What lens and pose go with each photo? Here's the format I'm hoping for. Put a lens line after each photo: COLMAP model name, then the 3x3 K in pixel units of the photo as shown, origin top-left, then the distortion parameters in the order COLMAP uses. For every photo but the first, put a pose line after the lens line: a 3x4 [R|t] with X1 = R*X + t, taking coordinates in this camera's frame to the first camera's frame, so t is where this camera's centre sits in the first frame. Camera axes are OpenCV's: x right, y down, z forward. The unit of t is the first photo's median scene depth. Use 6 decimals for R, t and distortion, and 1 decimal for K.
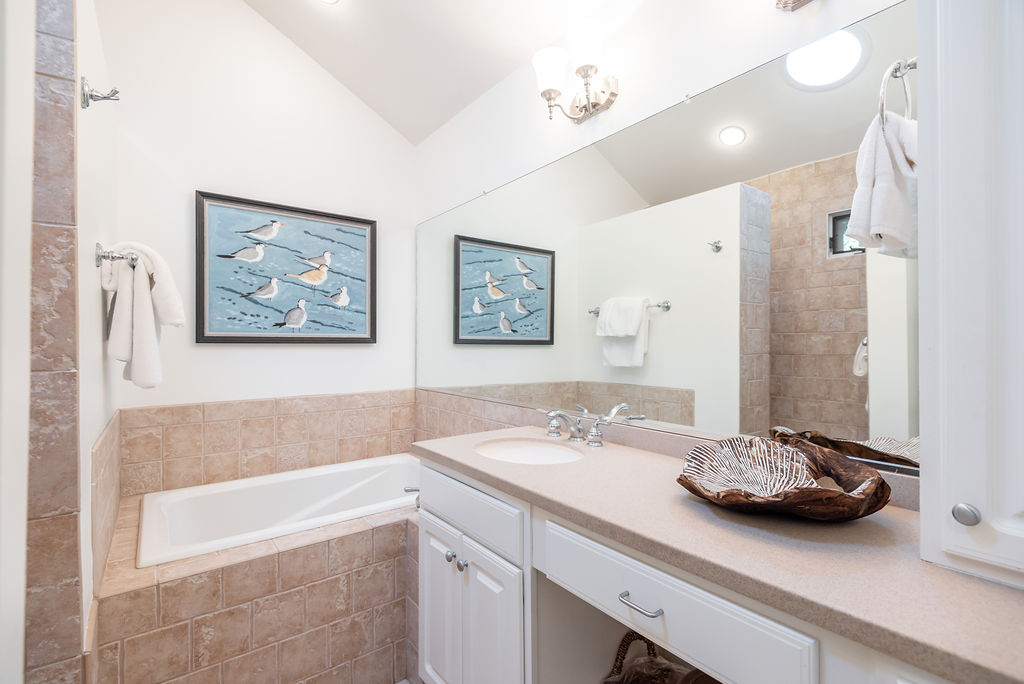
lens RADIAL K [[466.3, 0, 510.6], [0, 466.3, 345.2], [0, 0, 1]] dist [-0.000365, -0.000045]
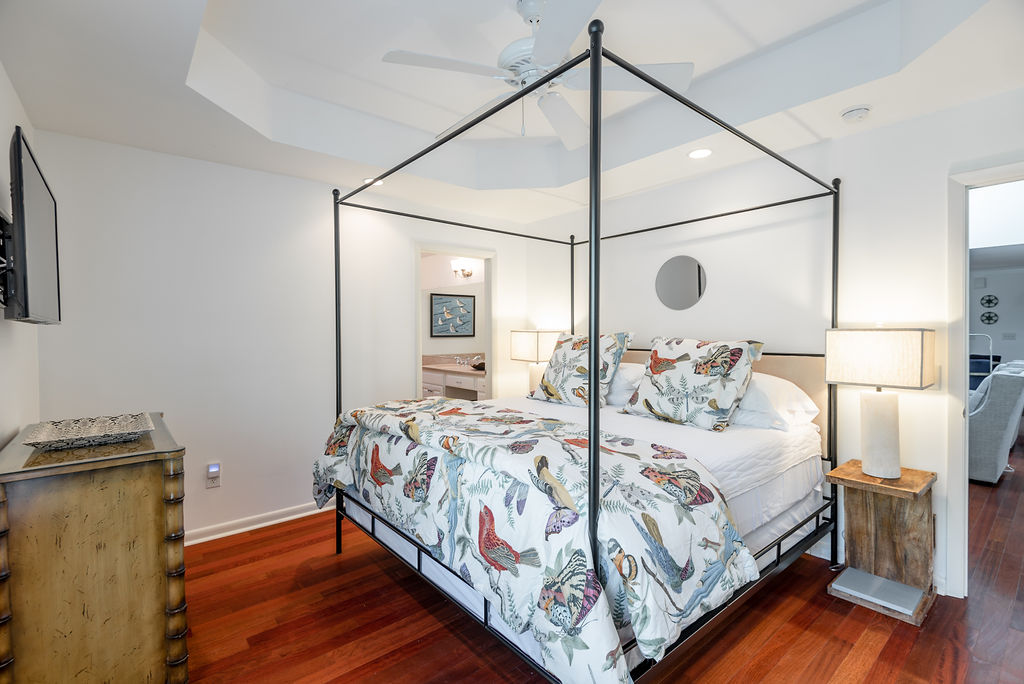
lens RADIAL K [[466.3, 0, 513.5], [0, 466.3, 338.3], [0, 0, 1]] dist [-0.000365, -0.000045]
pose [[0.998905, -0.005688, 0.046439, 0.186113], [0.004739, 0.999778, 0.020522, -0.043008], [-0.046545, -0.020279, 0.998710, -1.363711]]
